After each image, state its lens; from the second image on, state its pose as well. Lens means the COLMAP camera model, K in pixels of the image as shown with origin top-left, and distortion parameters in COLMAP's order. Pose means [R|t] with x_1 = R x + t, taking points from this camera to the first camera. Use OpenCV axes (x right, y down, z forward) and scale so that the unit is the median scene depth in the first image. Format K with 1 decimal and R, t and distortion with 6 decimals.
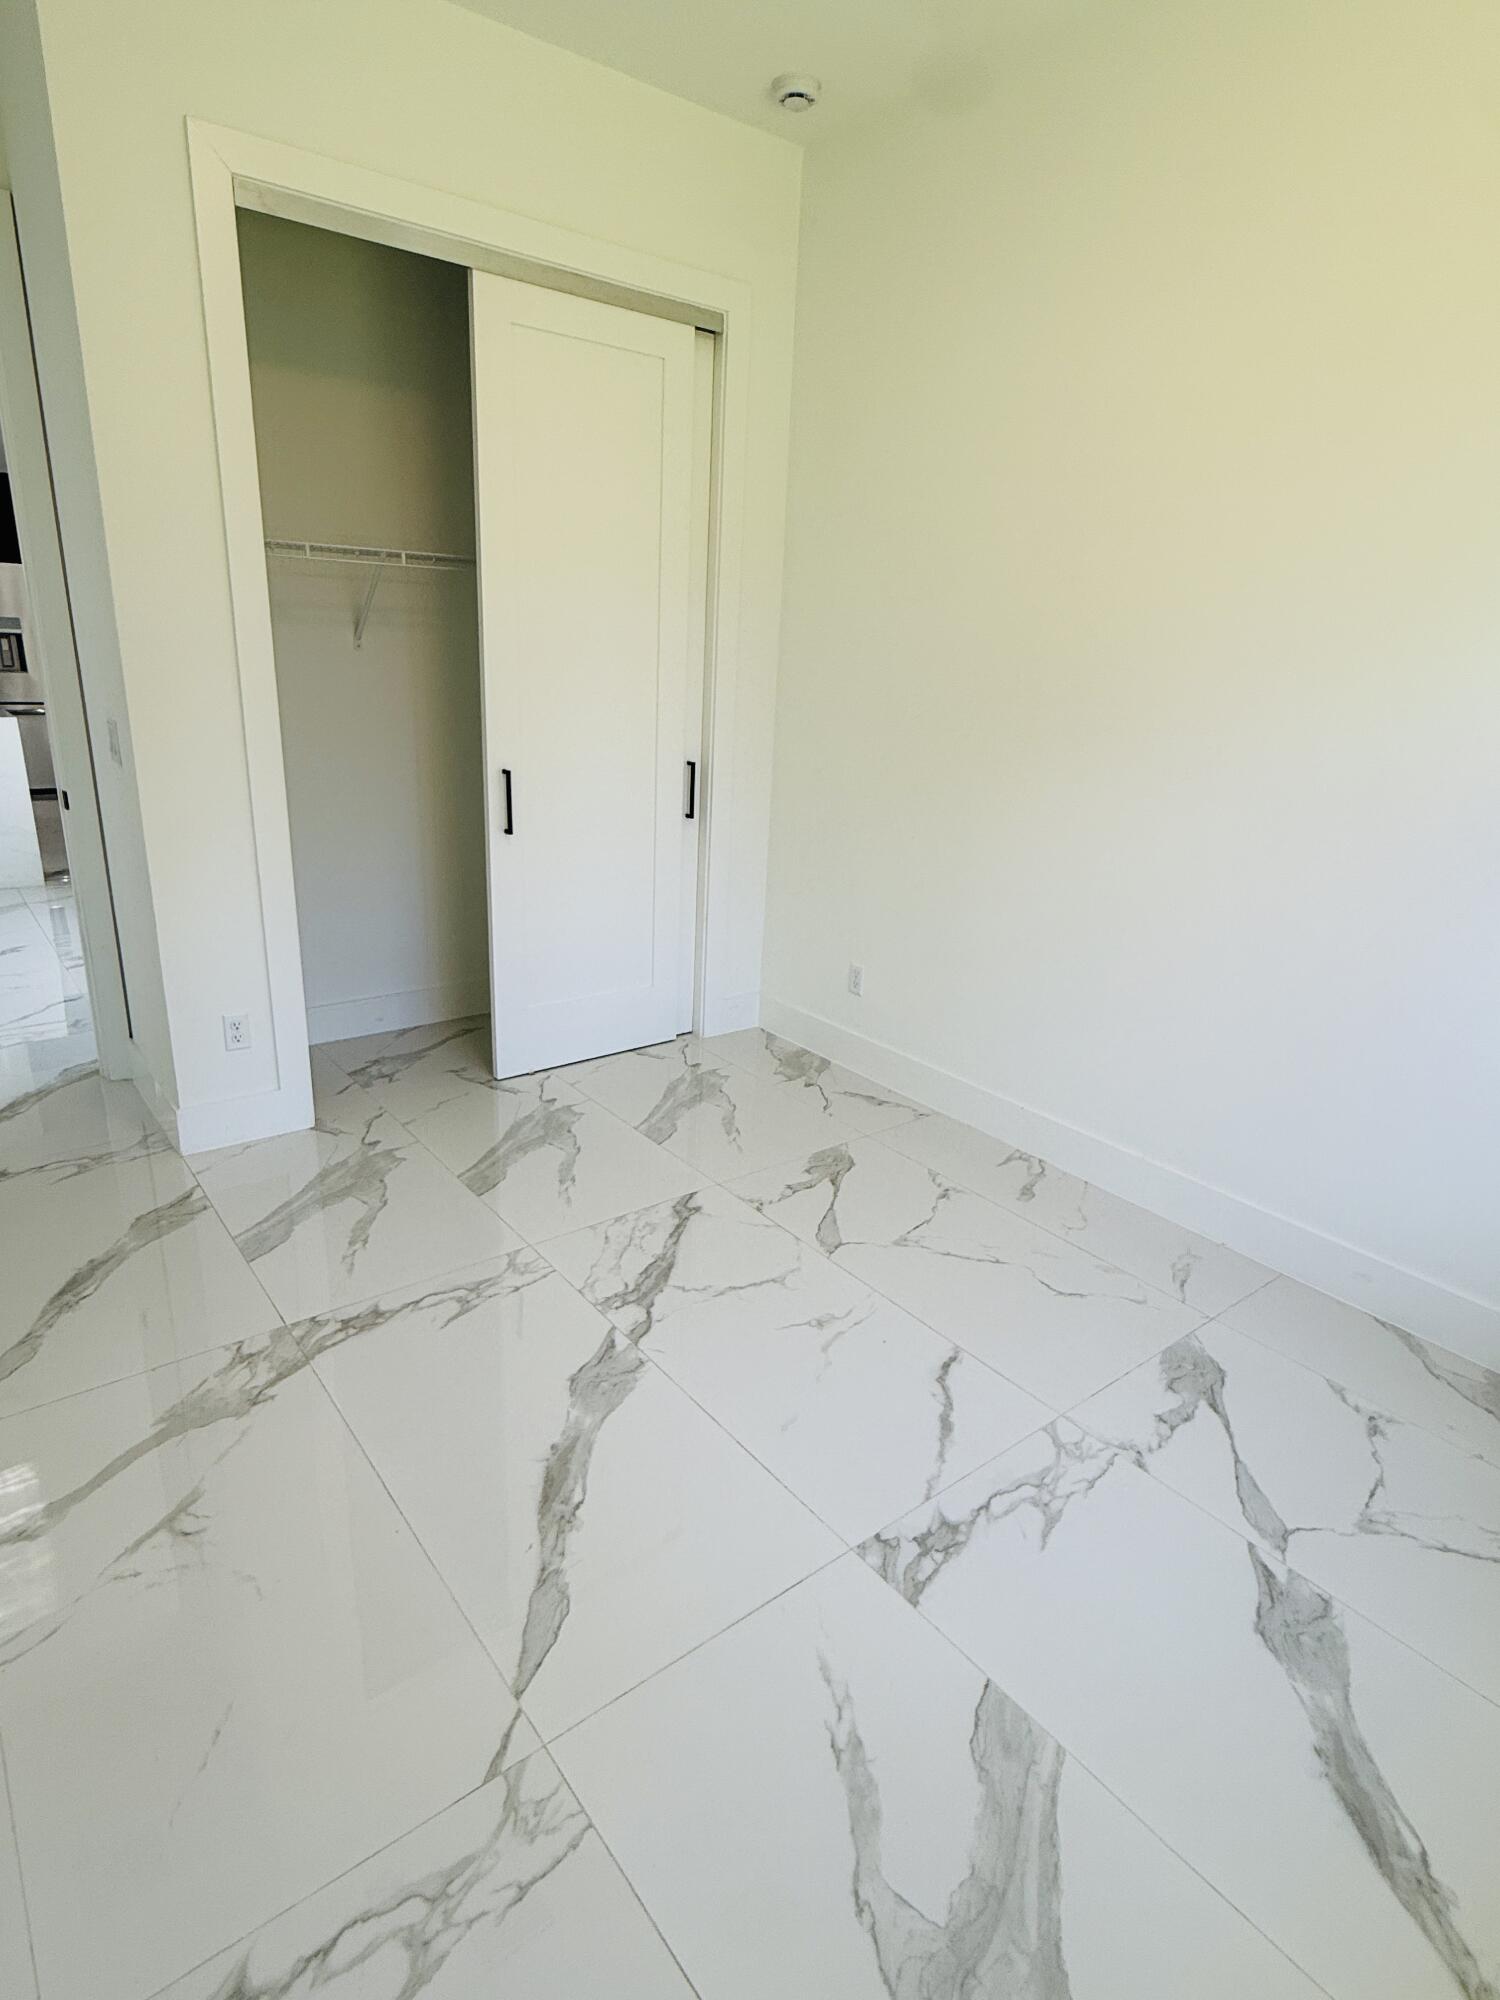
lens RADIAL K [[1085.3, 0, 750.0], [0, 1085.3, 1000.0], [0, 0, 1]] dist [-0.002080, -0.001180]
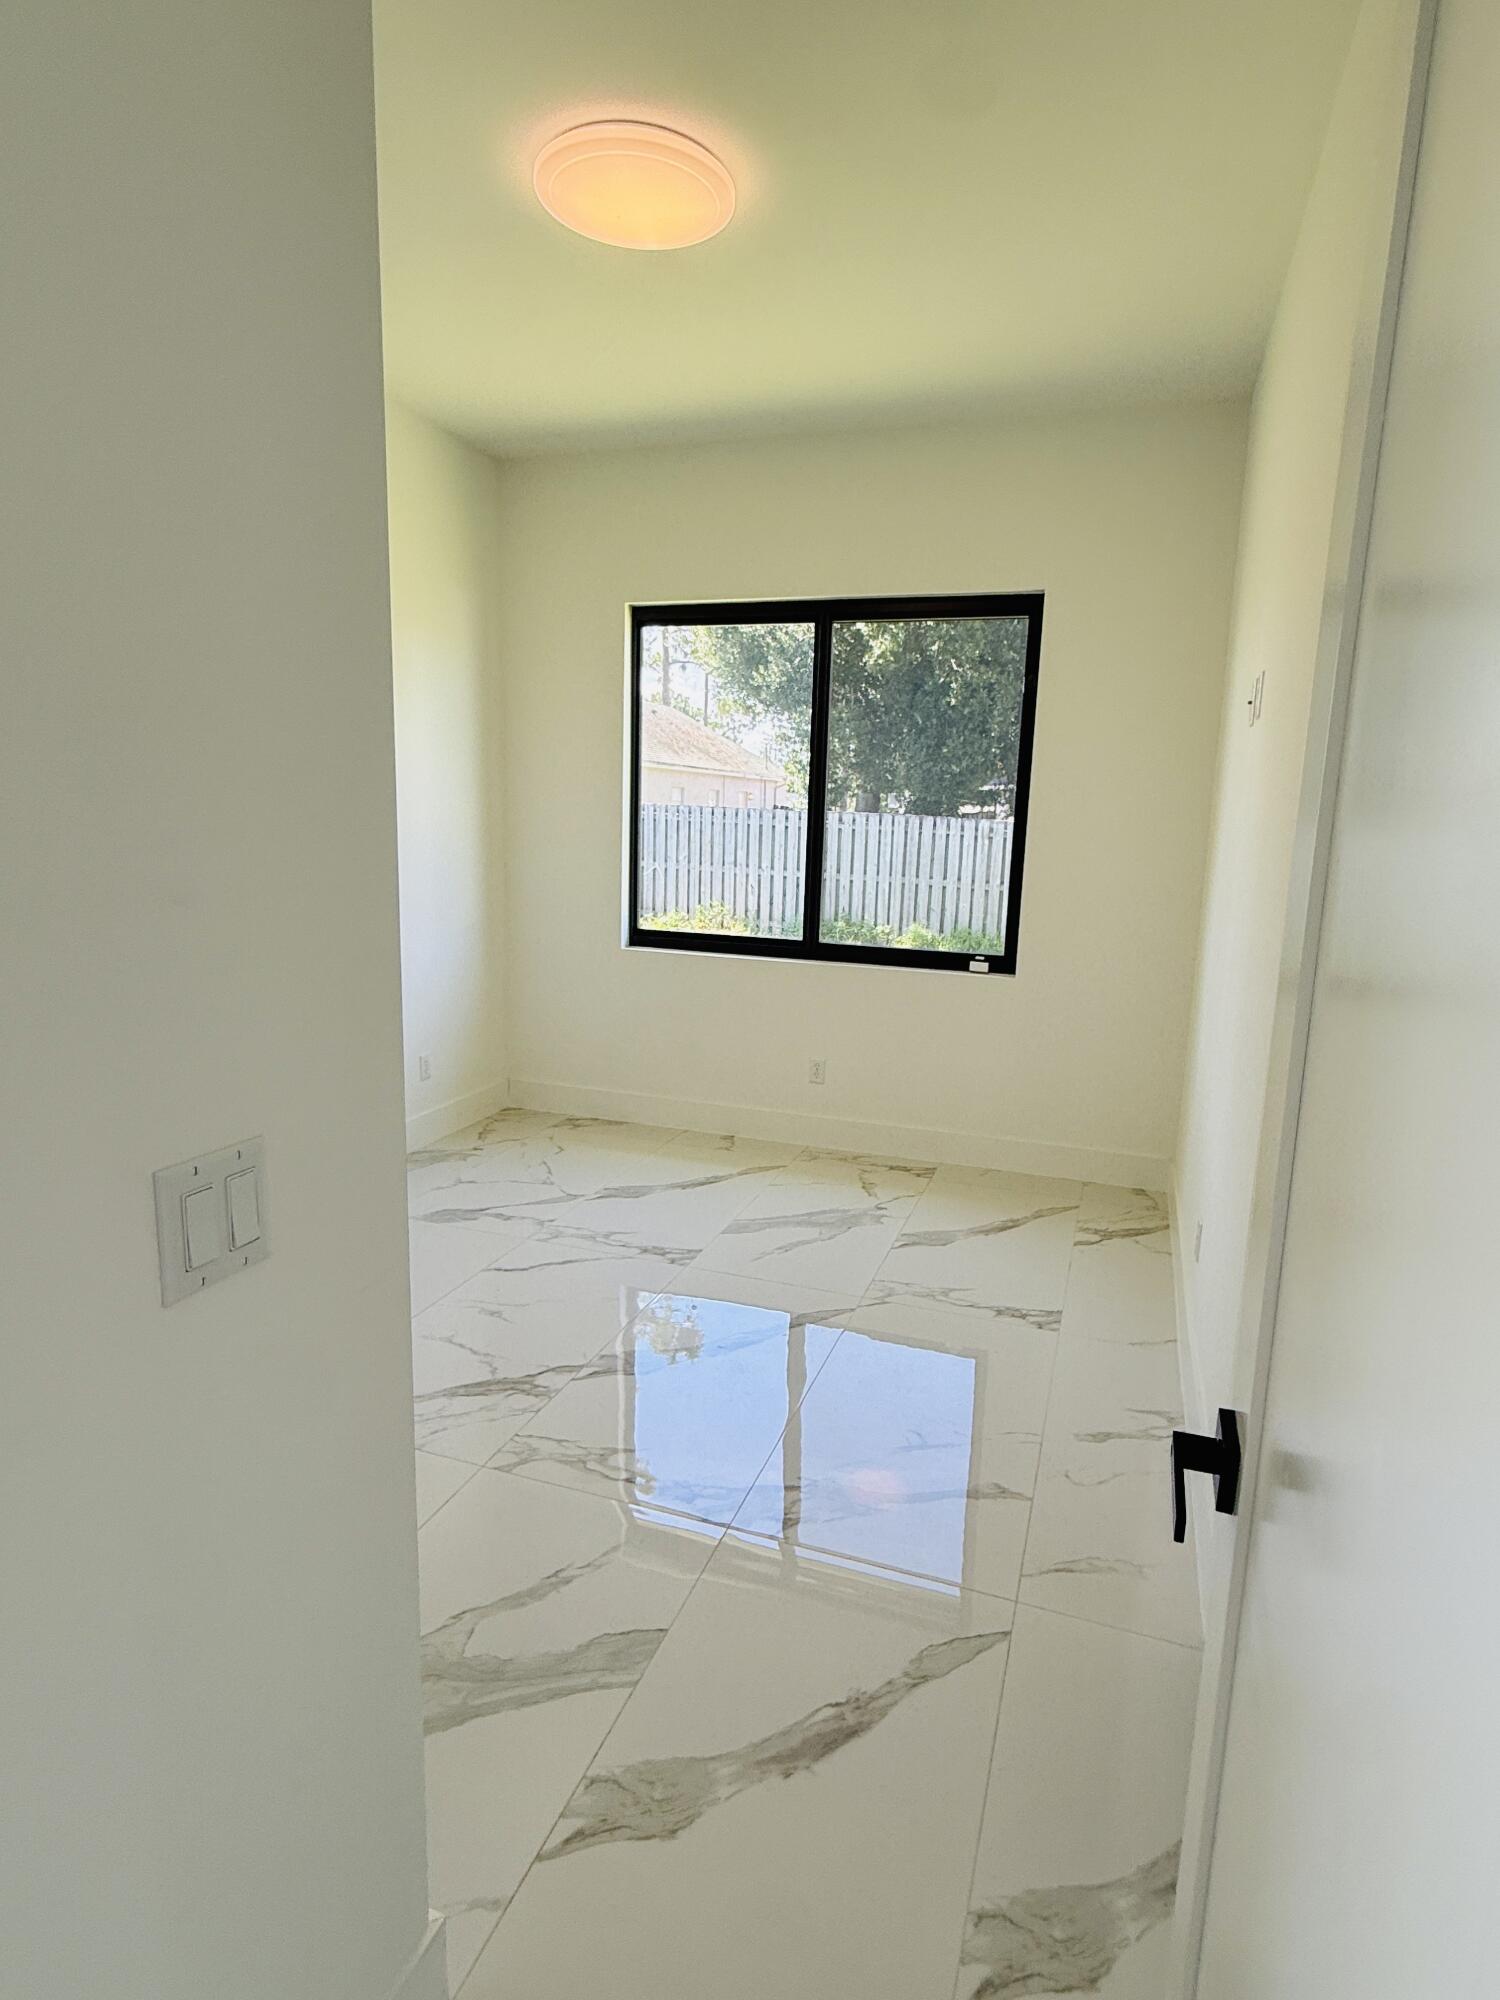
lens RADIAL K [[1085.3, 0, 750.0], [0, 1085.3, 1000.0], [0, 0, 1]] dist [-0.002080, -0.001180]
pose [[-0.528667, -0.210750, 0.822251, -1.202818], [0.217752, 0.902599, 0.371347, -0.502044], [-0.820424, 0.375366, -0.431283, 1.304513]]
